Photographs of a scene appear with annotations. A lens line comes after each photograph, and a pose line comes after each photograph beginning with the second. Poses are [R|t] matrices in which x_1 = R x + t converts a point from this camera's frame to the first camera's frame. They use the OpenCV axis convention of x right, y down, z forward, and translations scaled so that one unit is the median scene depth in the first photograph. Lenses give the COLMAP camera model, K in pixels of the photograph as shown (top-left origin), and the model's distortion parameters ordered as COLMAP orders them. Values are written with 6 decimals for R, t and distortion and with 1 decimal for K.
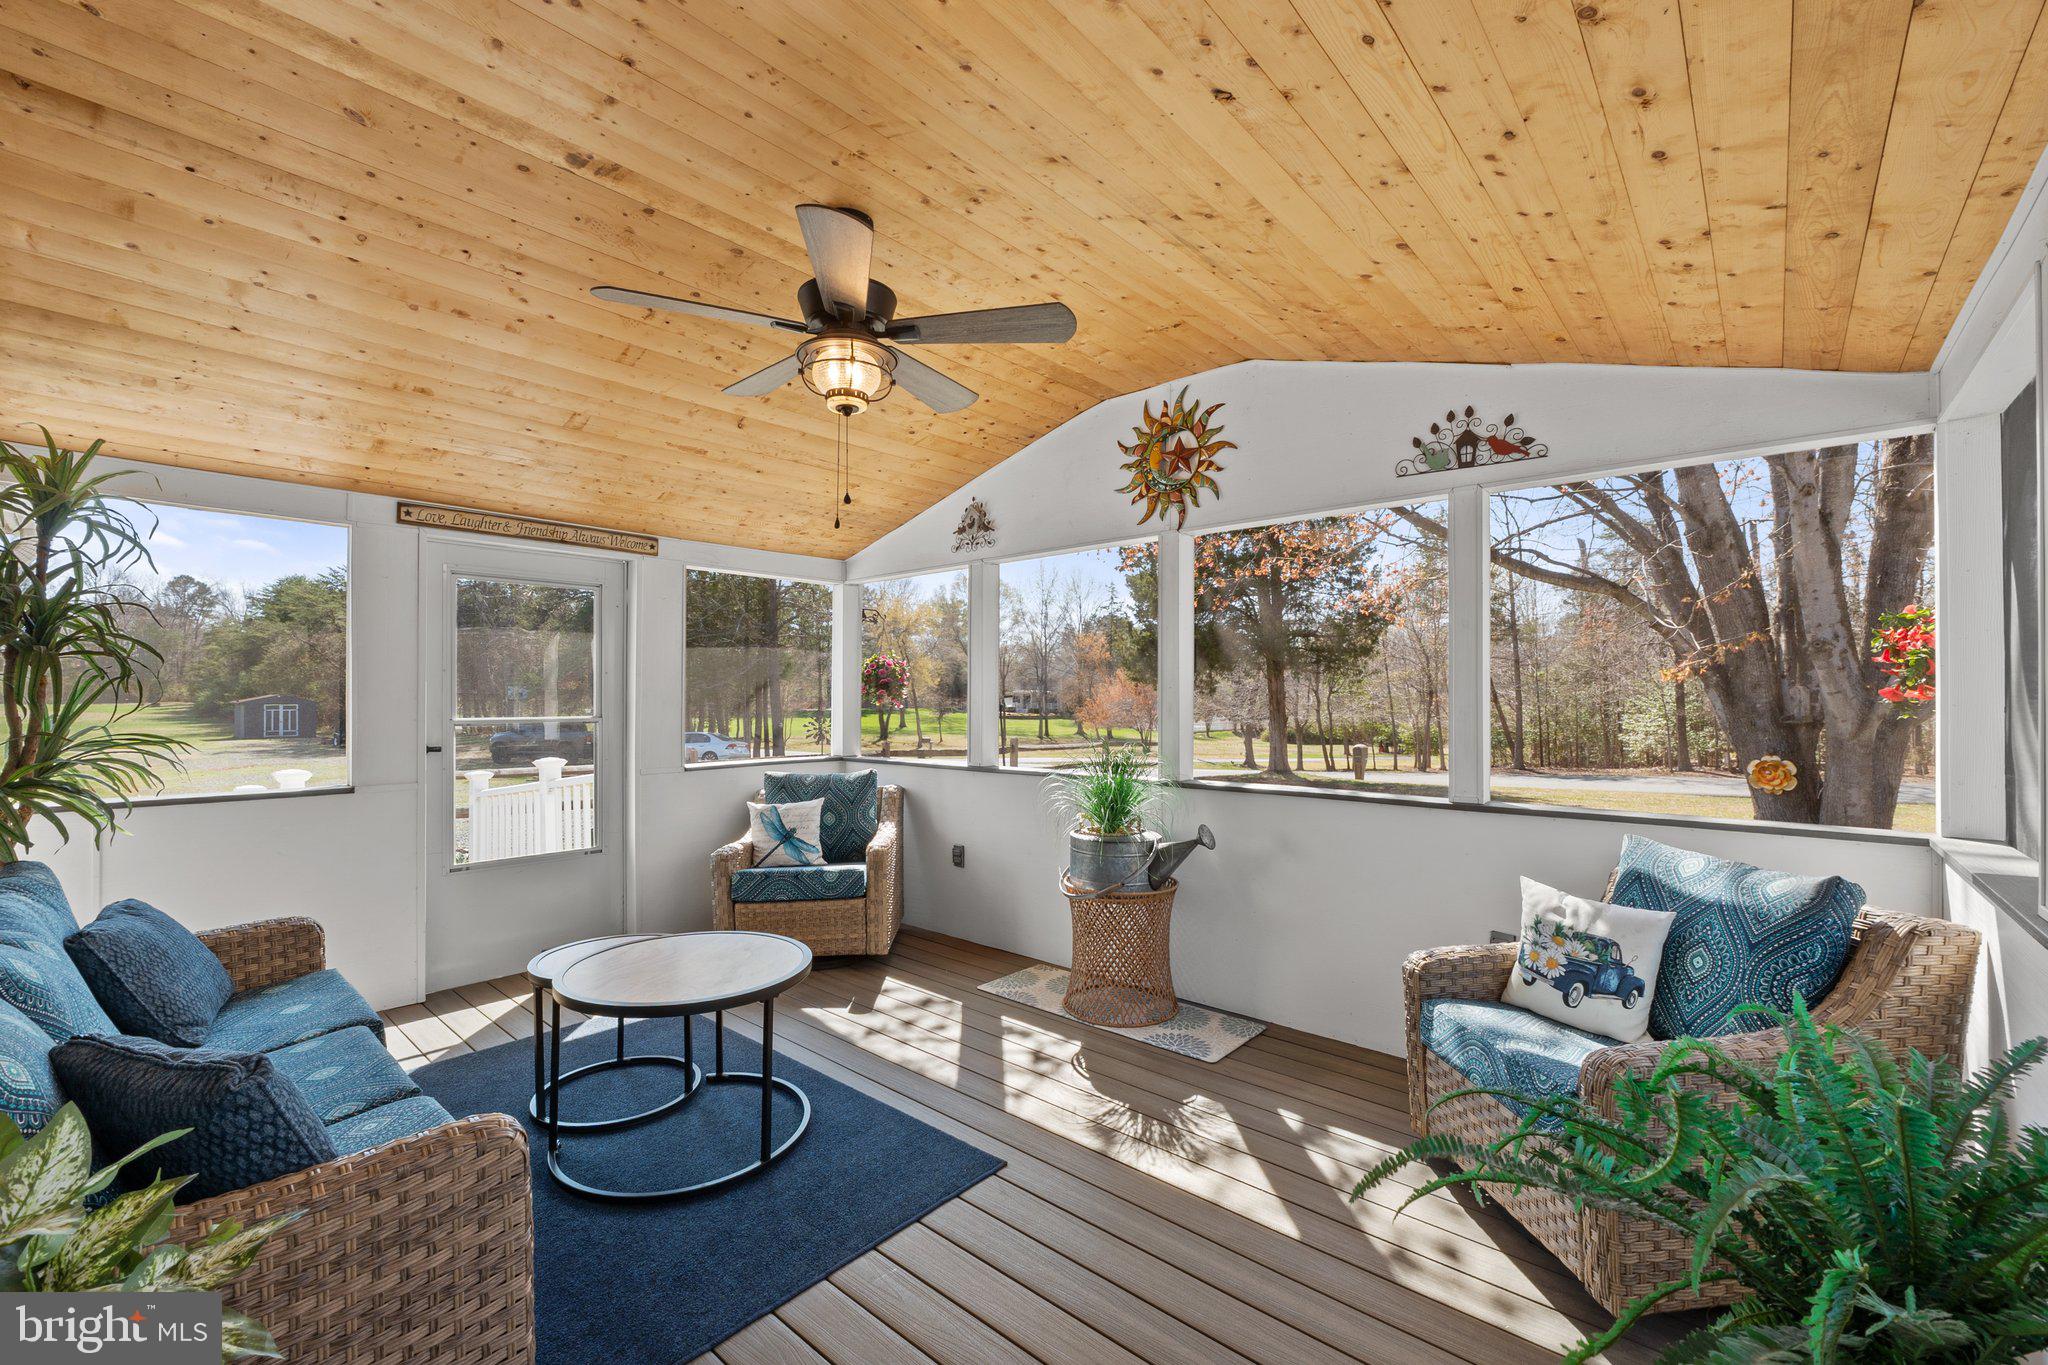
lens RADIAL K [[862.9, 0, 1045.8], [0, 862.9, 679.7], [0, 0, 1]] dist [-0.016403, 0.001619]
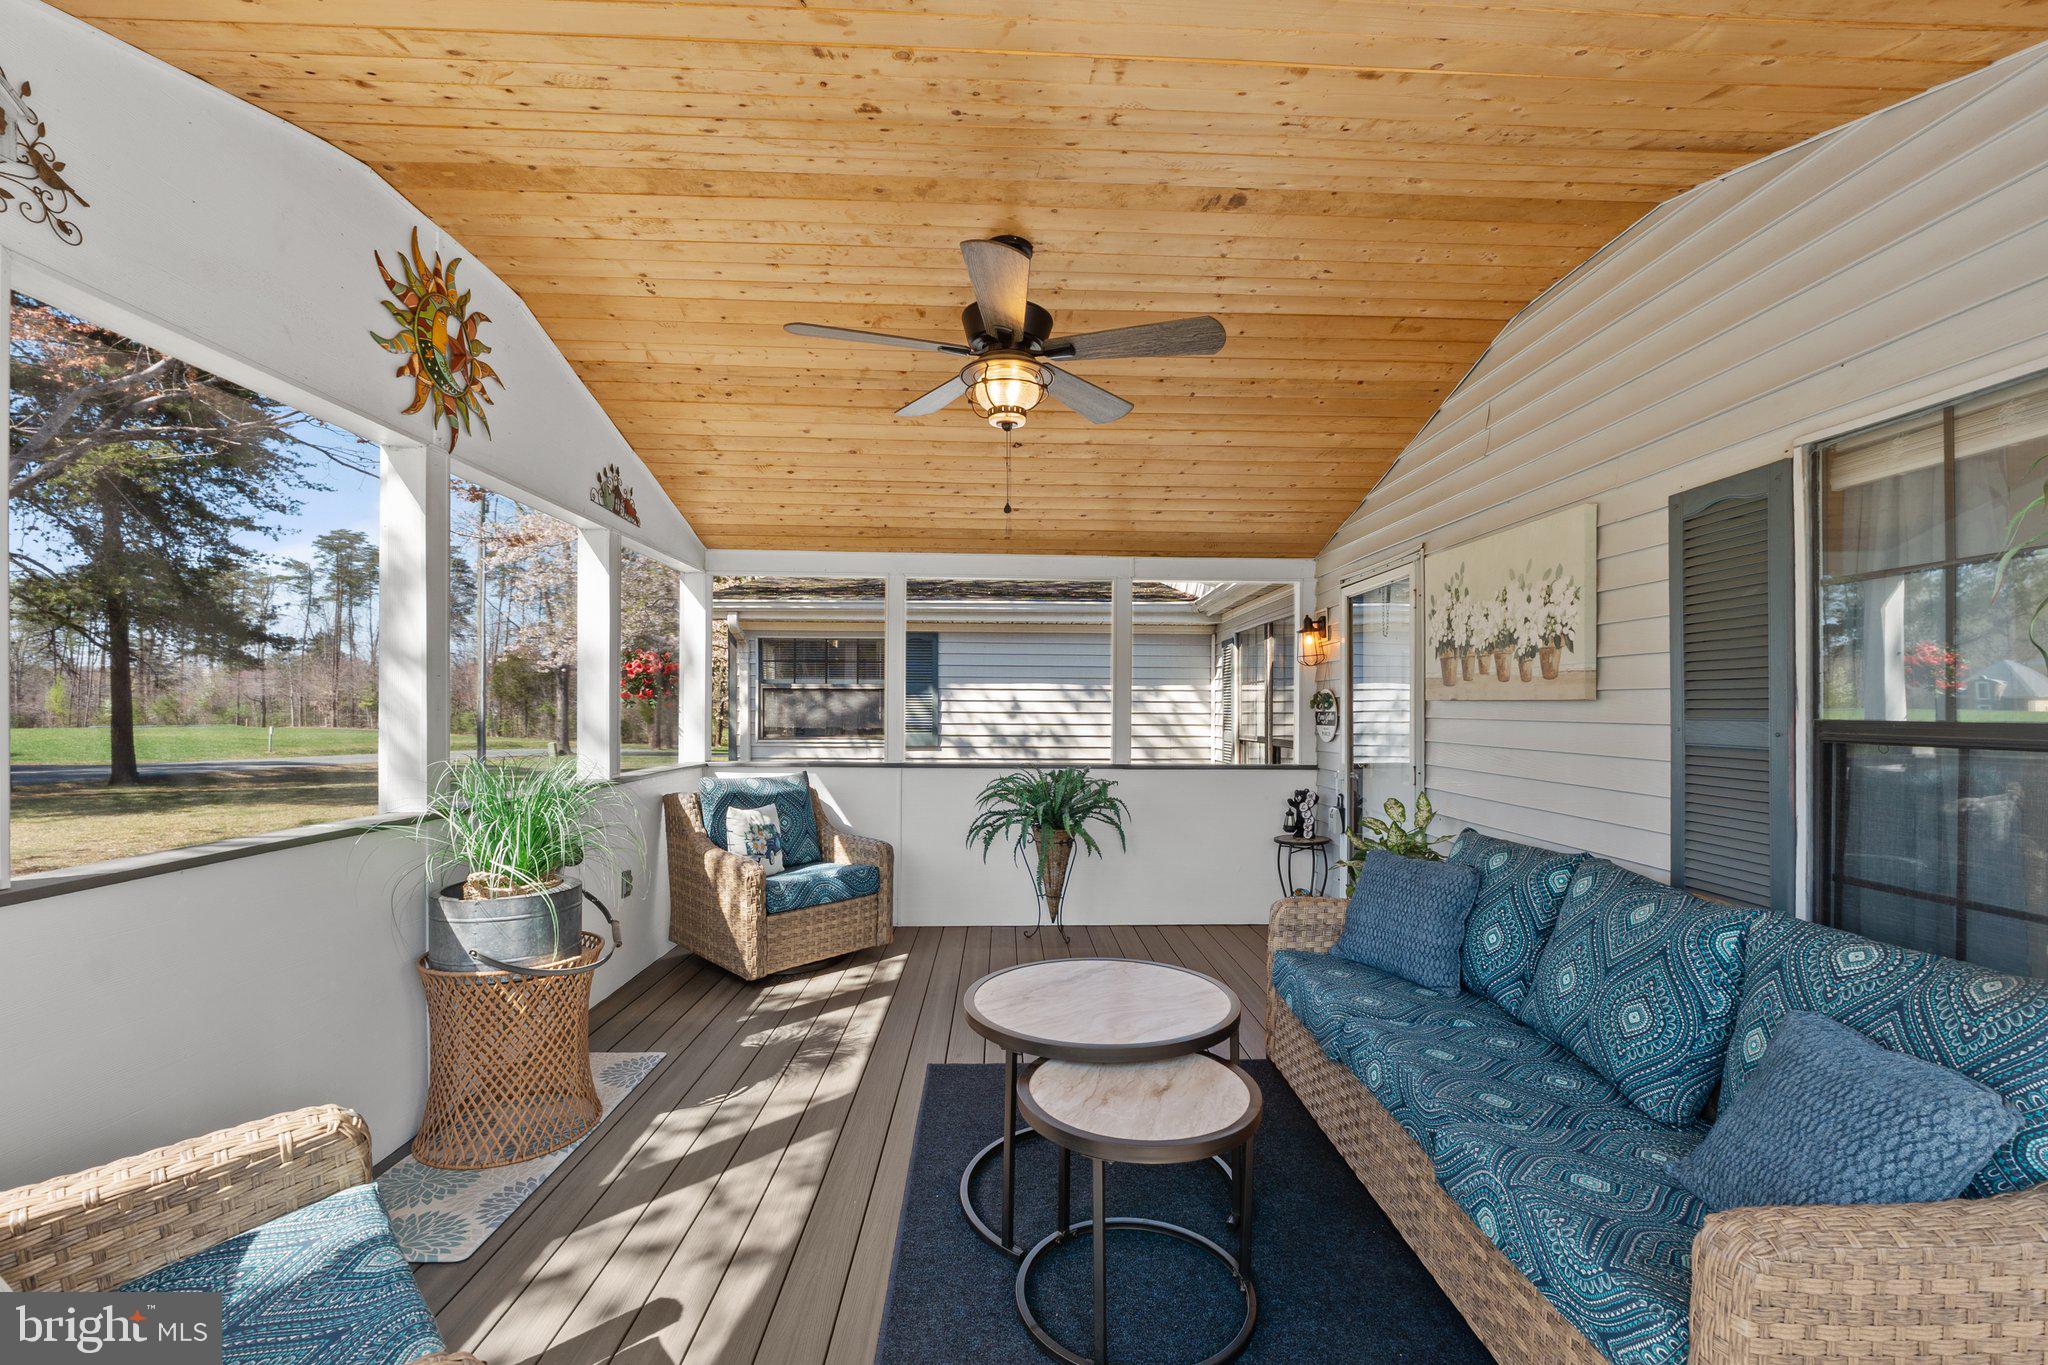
lens RADIAL K [[862.9, 0, 1039.0], [0, 862.9, 702.7], [0, 0, 1]] dist [-0.016403, 0.001619]
pose [[-0.688146, 0.001413, 0.725571, -0.776746], [-0.017176, 0.999686, -0.018236, 0.039415], [-0.725369, -0.025011, -0.687906, 1.276388]]
